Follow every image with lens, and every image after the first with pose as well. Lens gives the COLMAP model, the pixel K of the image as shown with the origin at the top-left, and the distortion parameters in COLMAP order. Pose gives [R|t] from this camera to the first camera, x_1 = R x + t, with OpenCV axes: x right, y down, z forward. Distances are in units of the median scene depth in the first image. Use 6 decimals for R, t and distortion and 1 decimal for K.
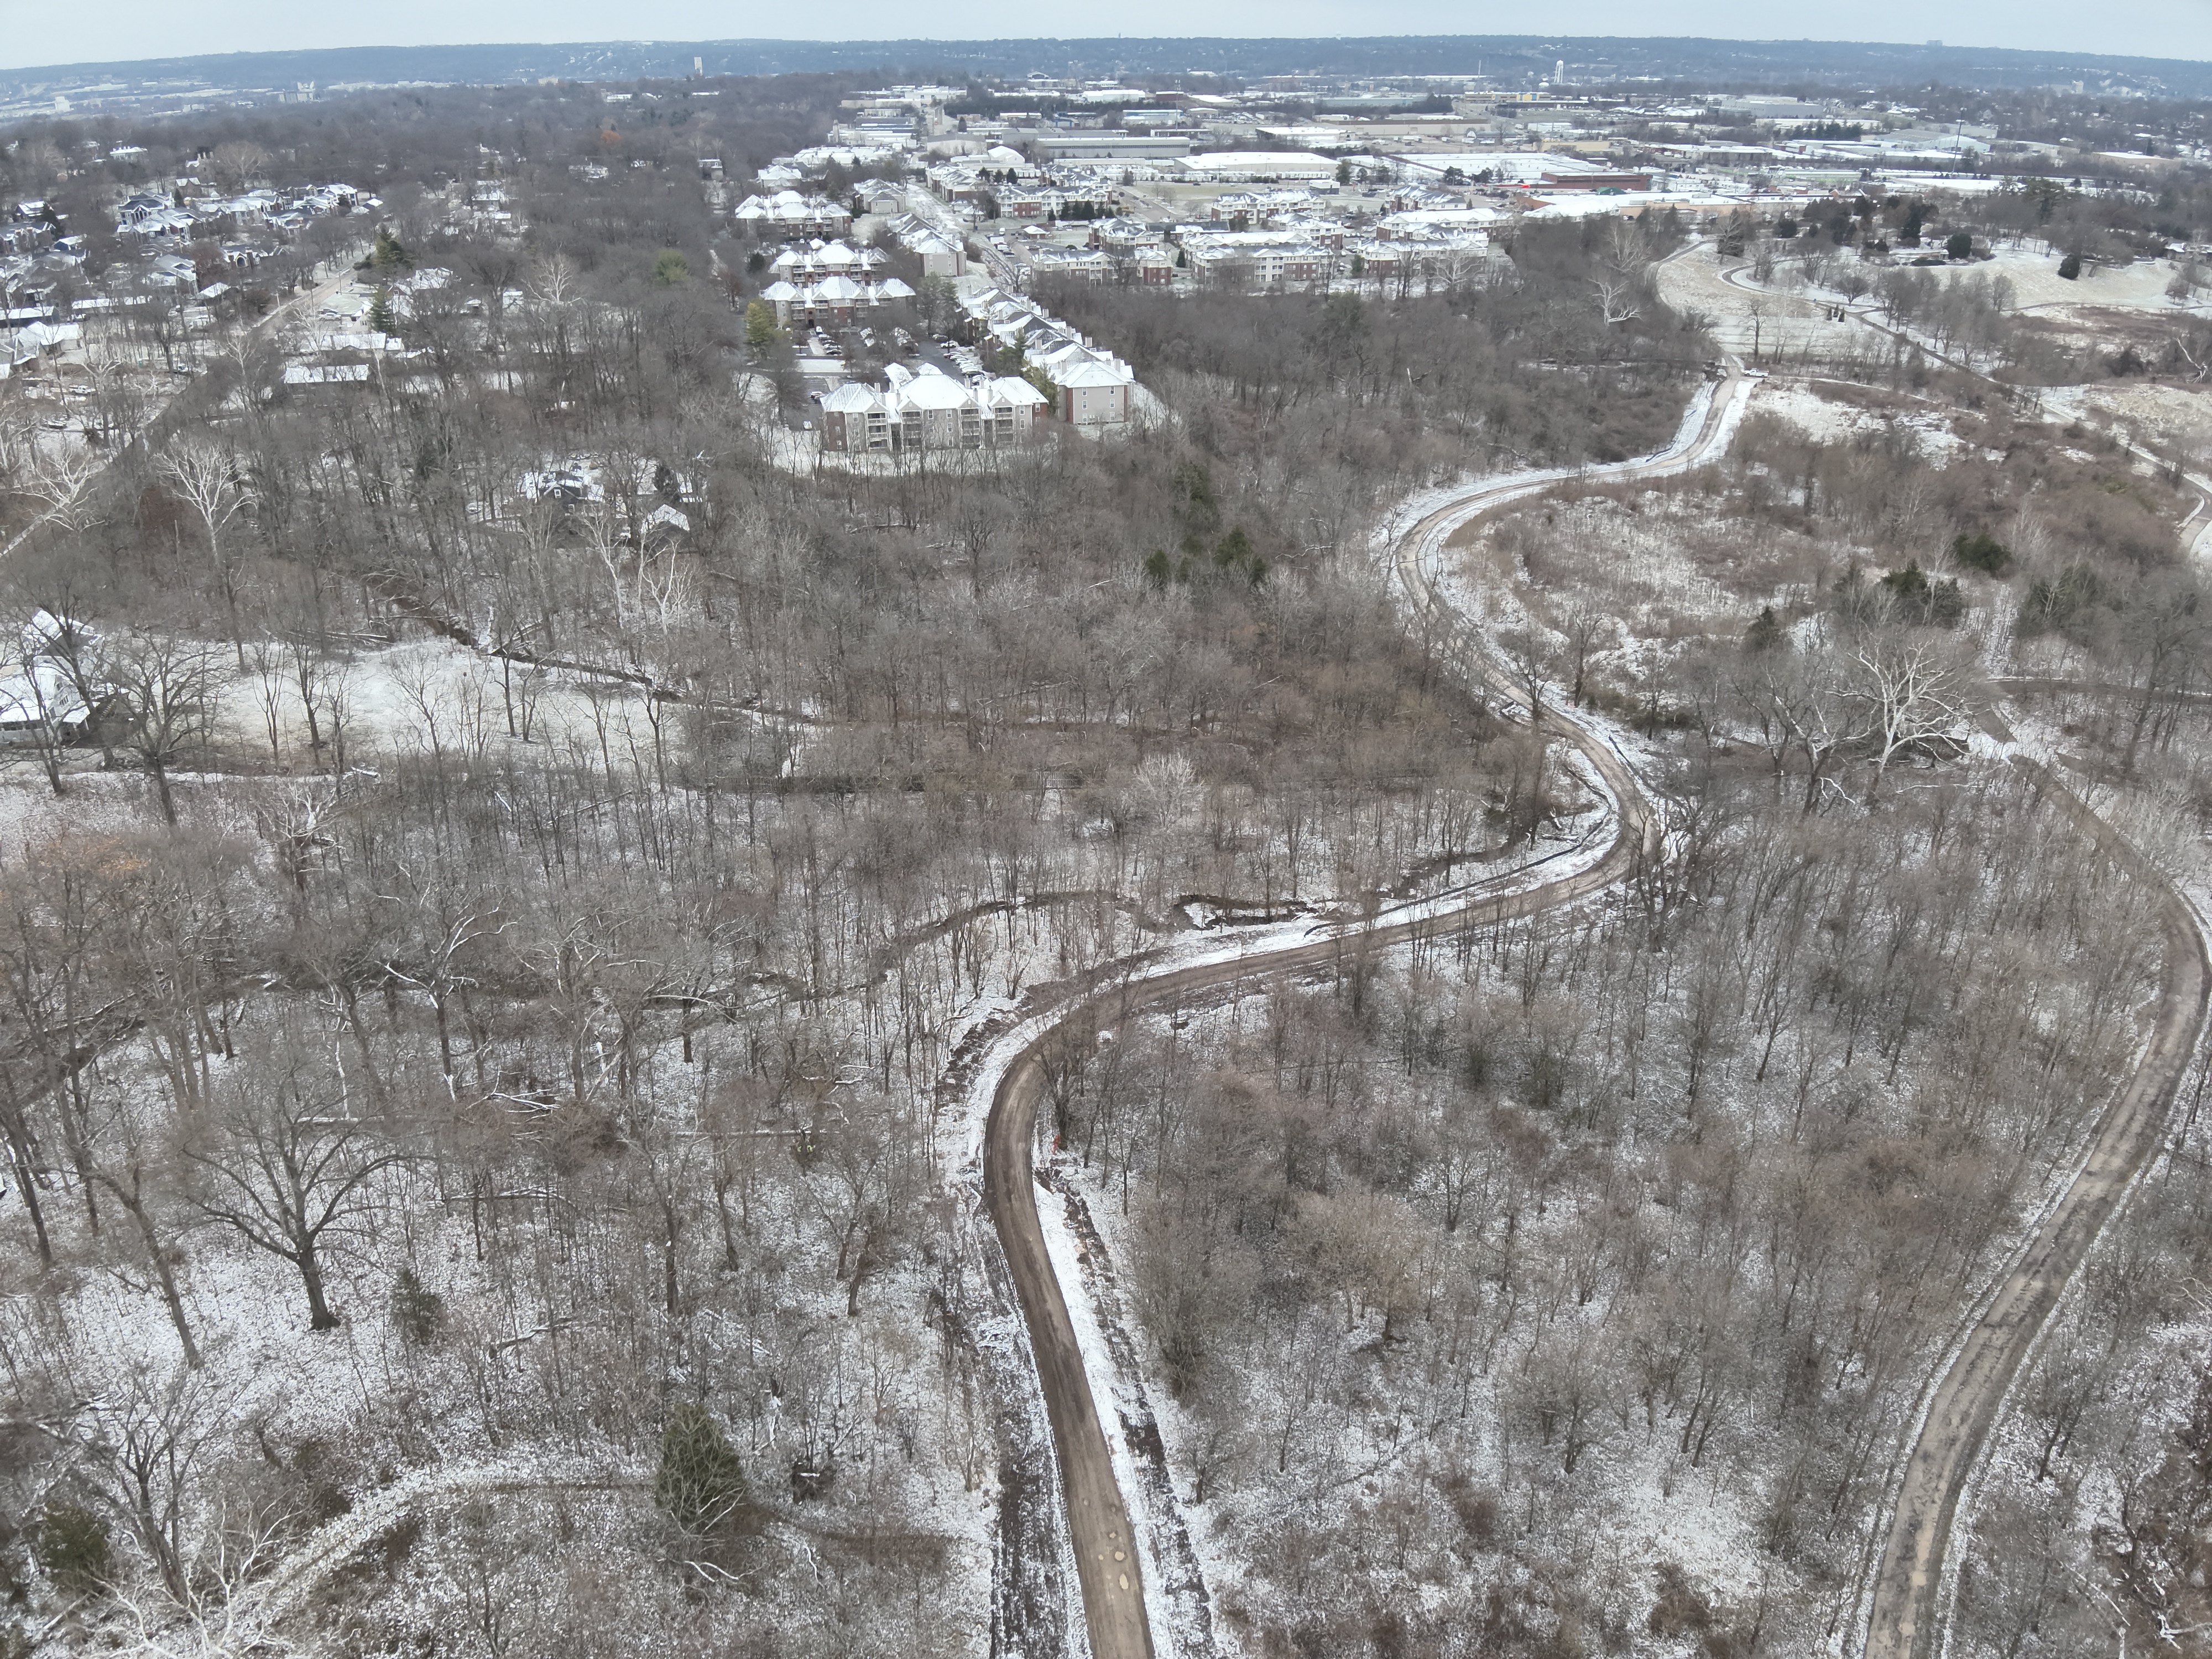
lens RADIAL K [[1608.3, 0, 1101.6], [0, 1608.3, 843.0], [0, 0, 1]] dist [0.093979, -0.189802]
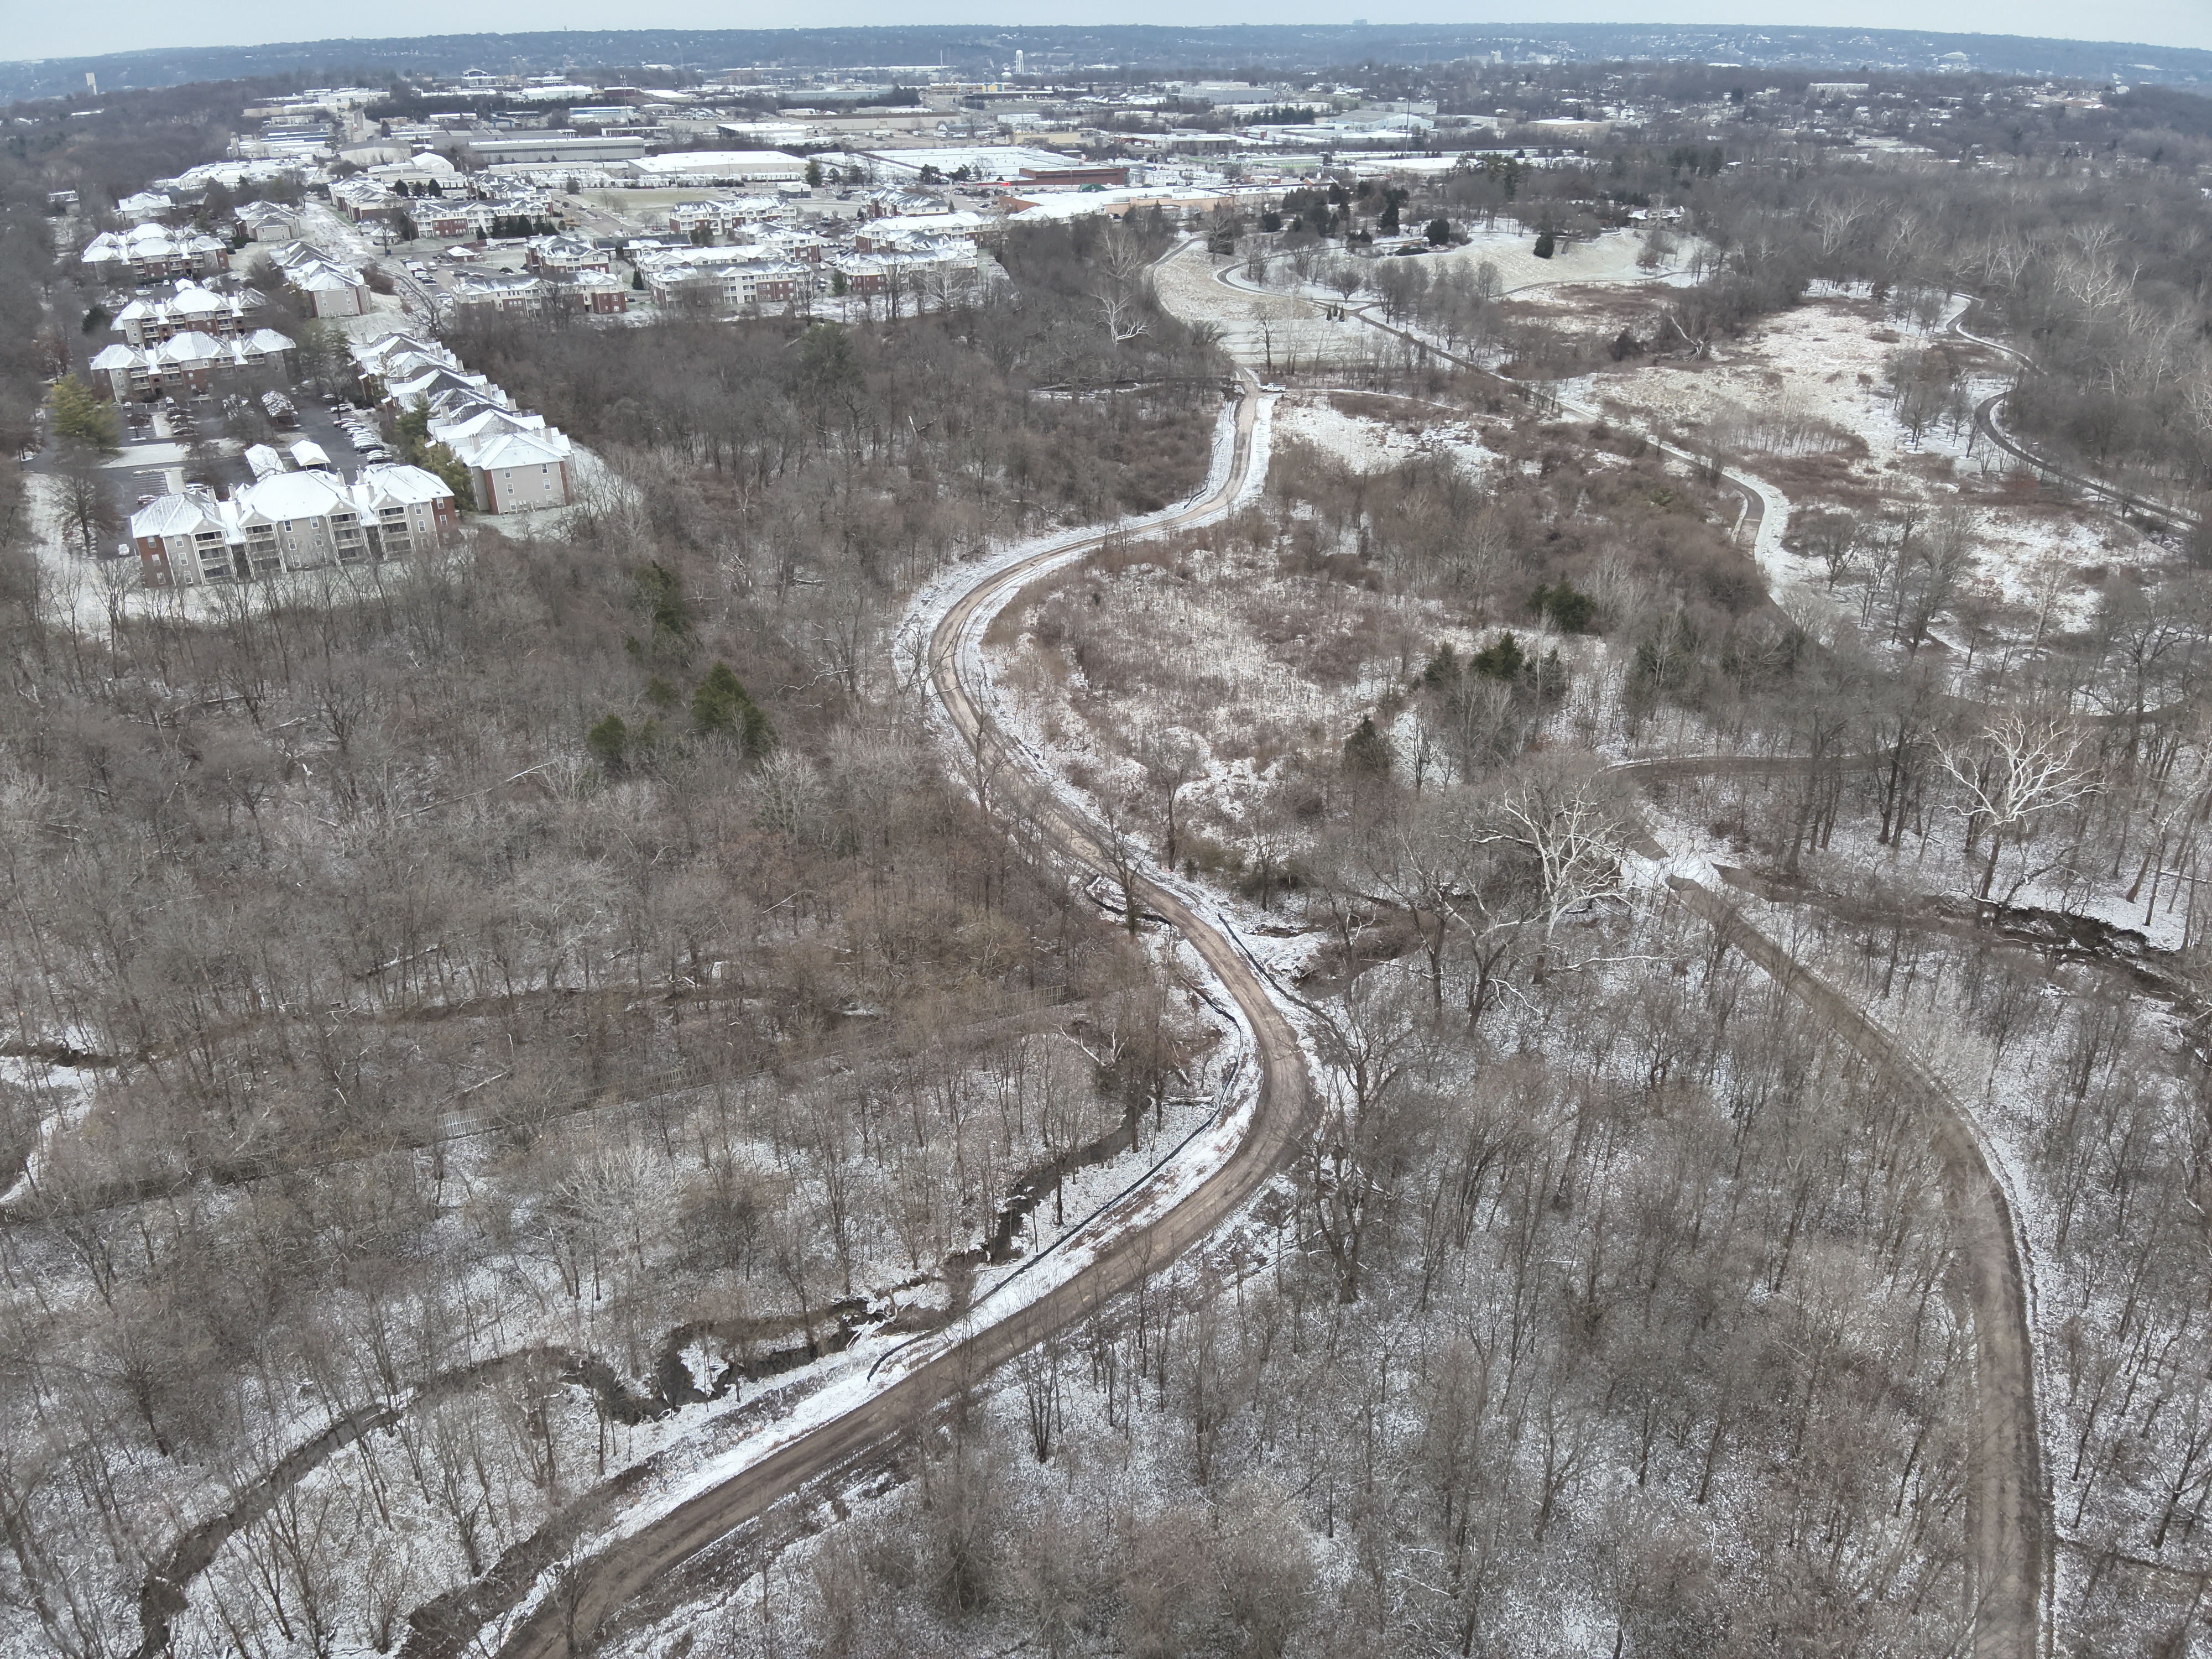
lens RADIAL K [[1608.3, 0, 1101.6], [0, 1608.3, 843.0], [0, 0, 1]] dist [0.093979, -0.189802]
pose [[0.956711, -0.132095, 0.259334, 0.021665], [0.130894, 0.991153, 0.021975, -0.046765], [-0.259942, 0.012921, 0.965538, 0.094341]]
